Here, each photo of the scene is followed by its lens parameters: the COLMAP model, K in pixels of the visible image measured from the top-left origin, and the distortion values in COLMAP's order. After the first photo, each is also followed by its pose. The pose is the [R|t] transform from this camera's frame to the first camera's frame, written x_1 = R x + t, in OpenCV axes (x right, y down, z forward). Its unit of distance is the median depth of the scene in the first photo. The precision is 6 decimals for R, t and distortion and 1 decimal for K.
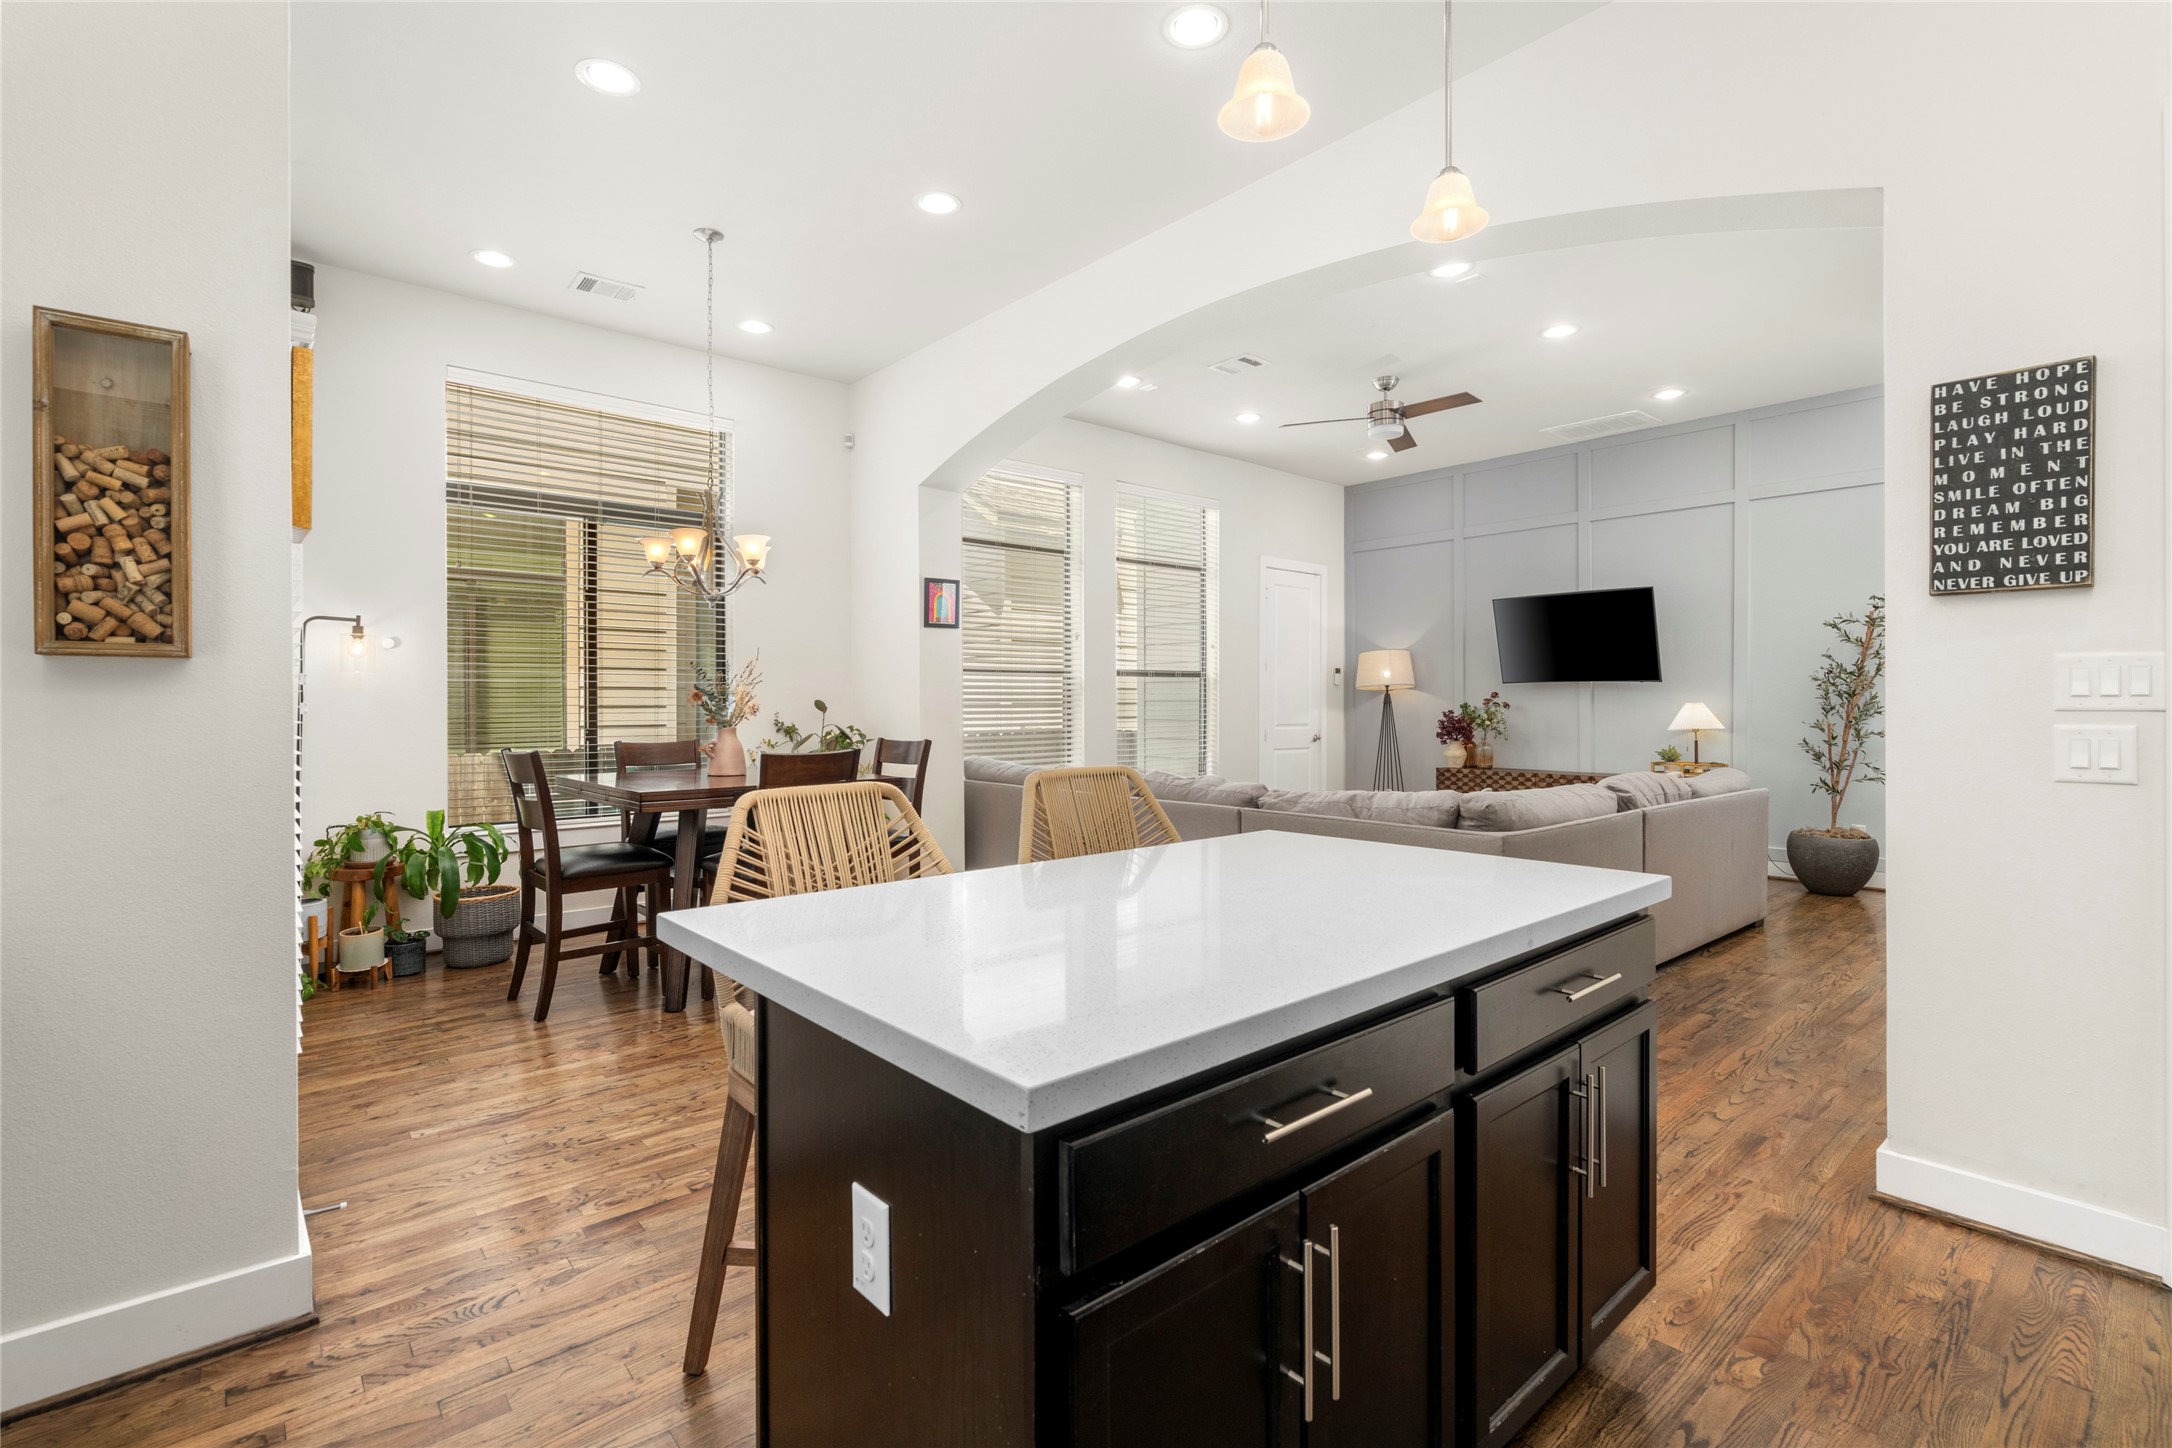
lens RADIAL K [[989.6, 0, 1082.7], [0, 989.6, 717.2], [0, 0, 1]] dist [-0.000623, 0.000864]
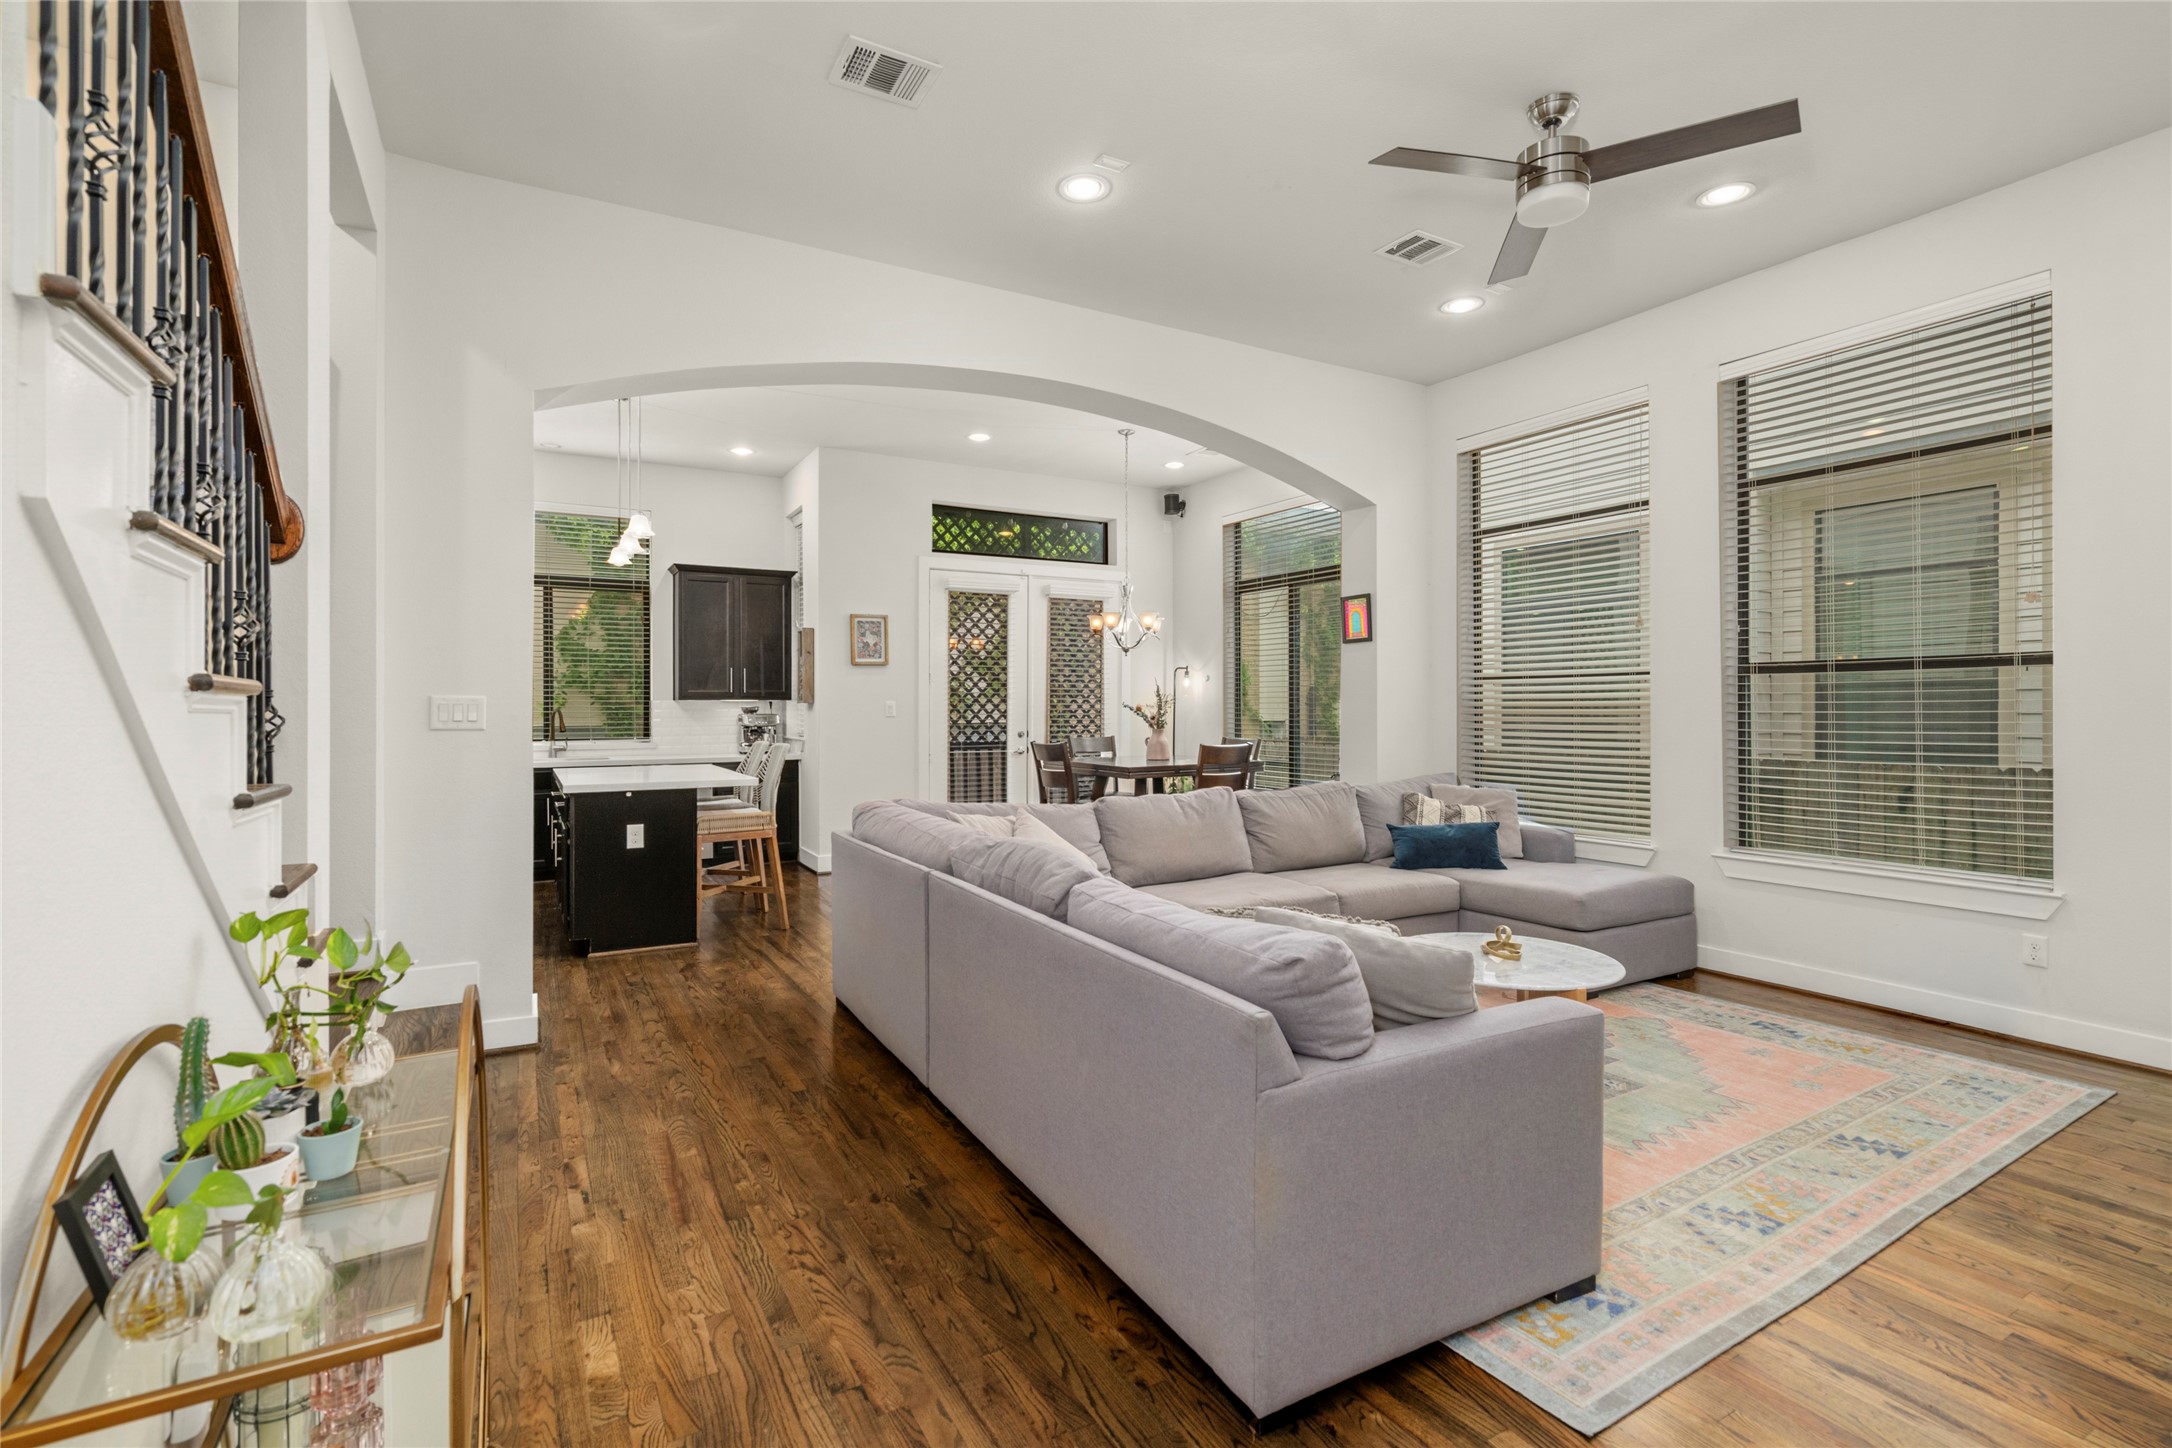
lens RADIAL K [[999.3, 0, 1073.3], [0, 999.3, 702.1], [0, 0, 1]] dist [0.000065, 0.000252]
pose [[-0.206483, -0.000874, -0.978450, 2.416533], [-0.013223, 0.999911, 0.001898, -0.065158], [0.978361, 0.013330, -0.206477, 2.381764]]
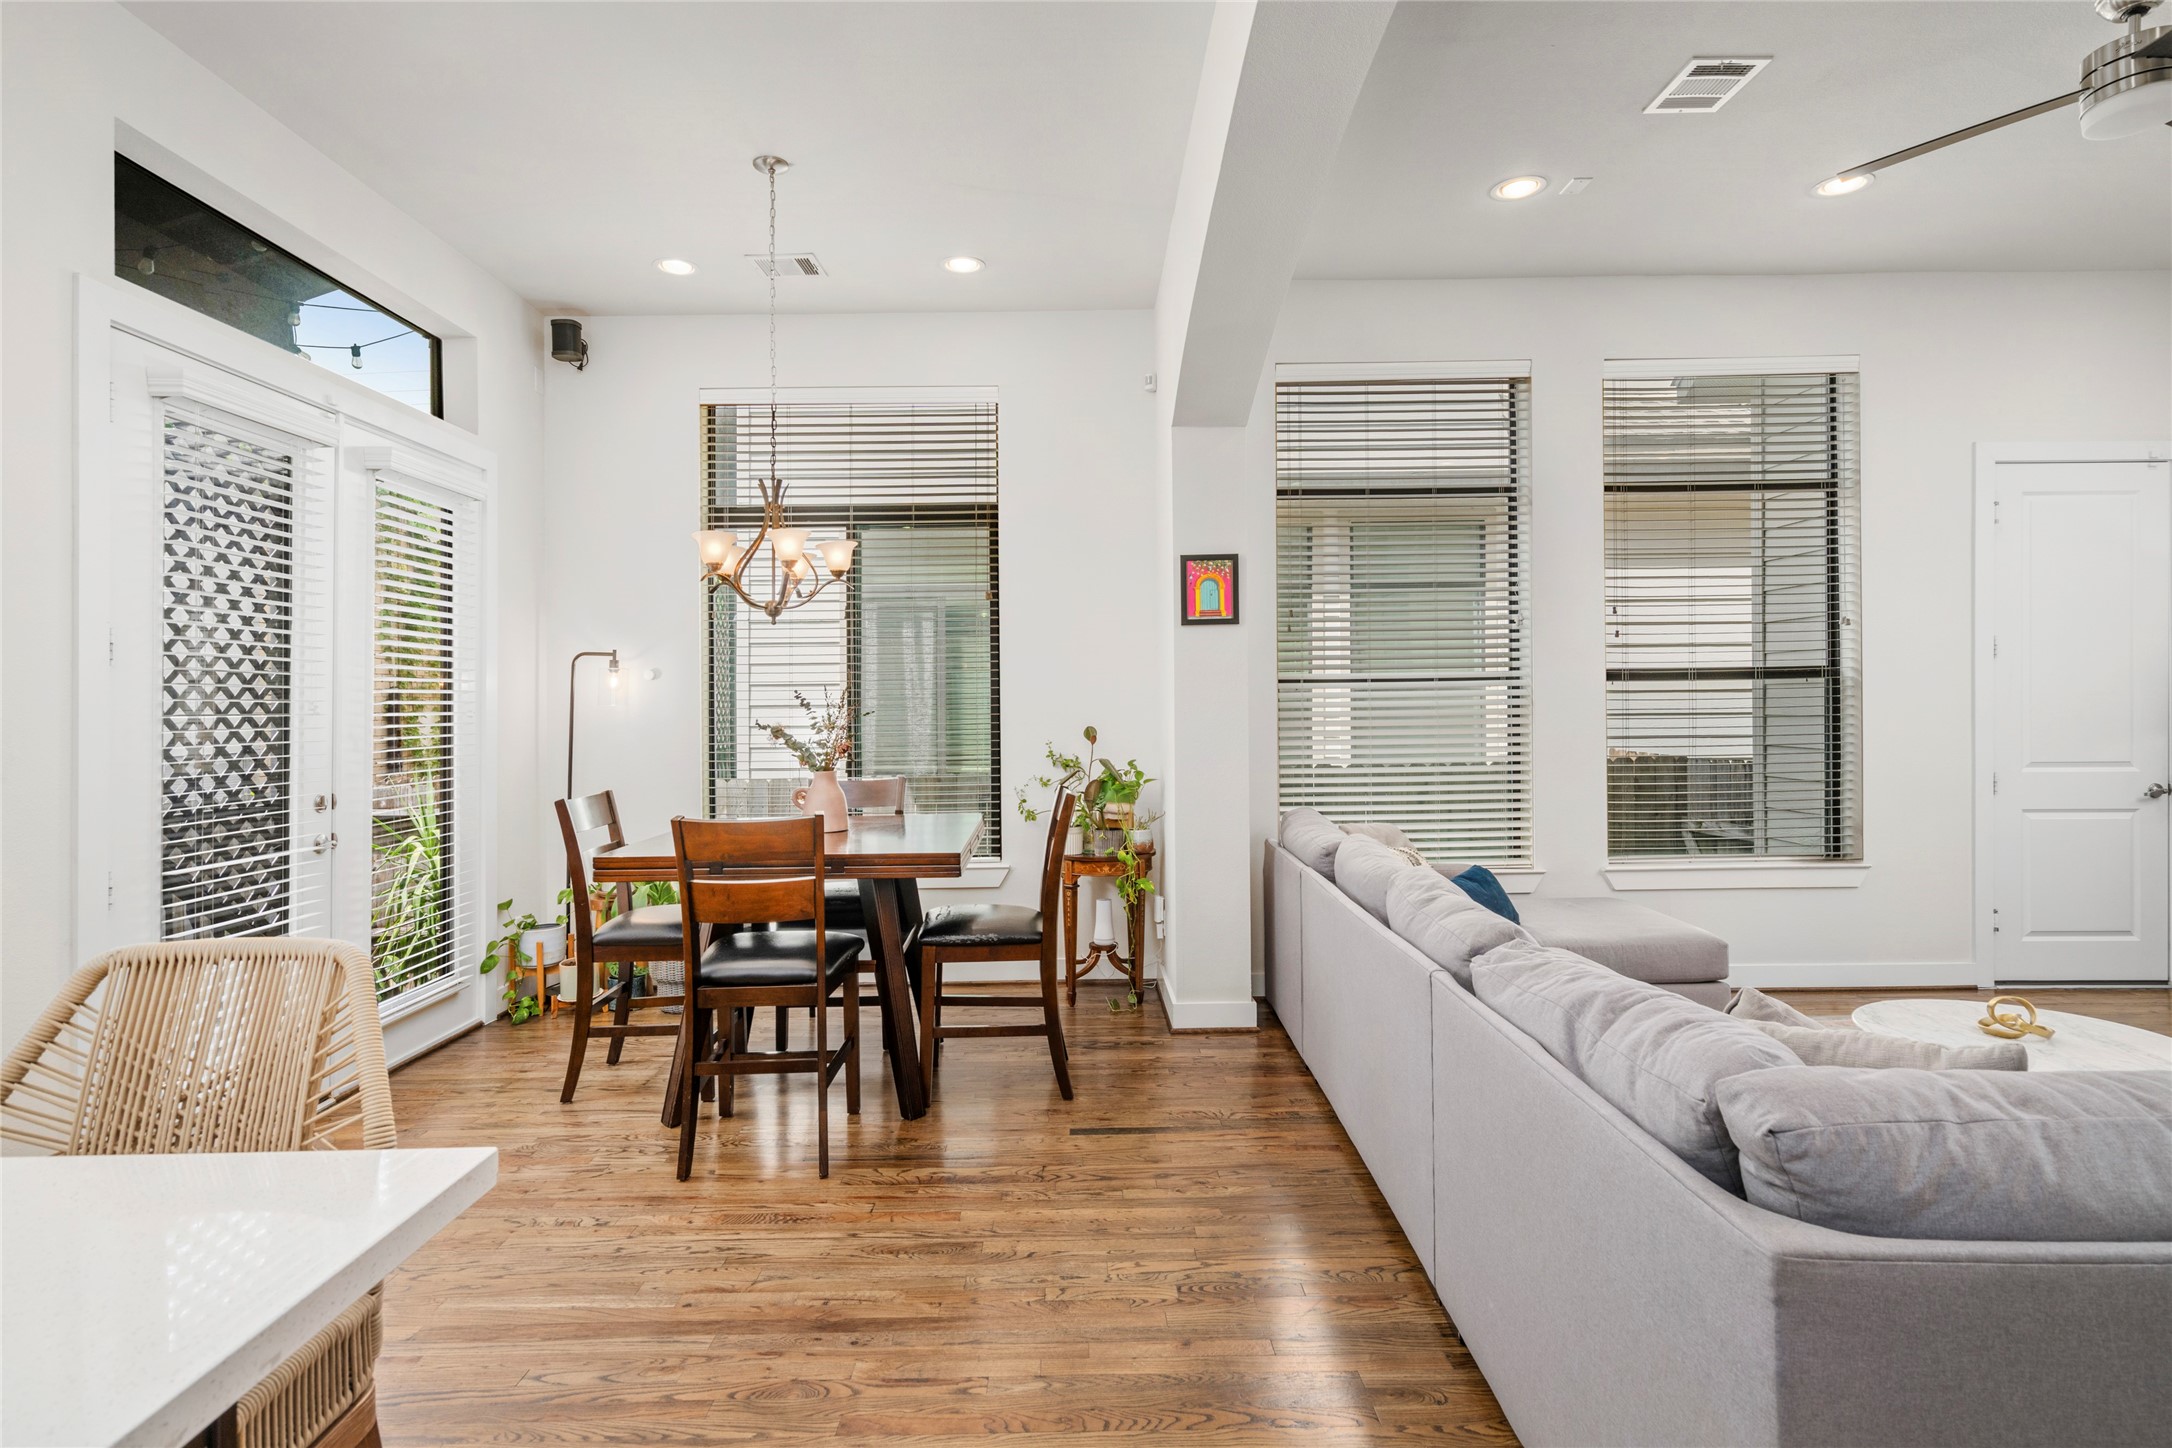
lens RADIAL K [[1083.2, 0, 1073.2], [0, 1083.2, 704.1], [0, 0, 1]] dist [0.002608, 0.001261]
pose [[0.754497, -0.007333, -0.656263, 0.730385], [0.000686, 0.999946, -0.010385, -0.069035], [0.656304, 0.007385, 0.754461, 0.934931]]
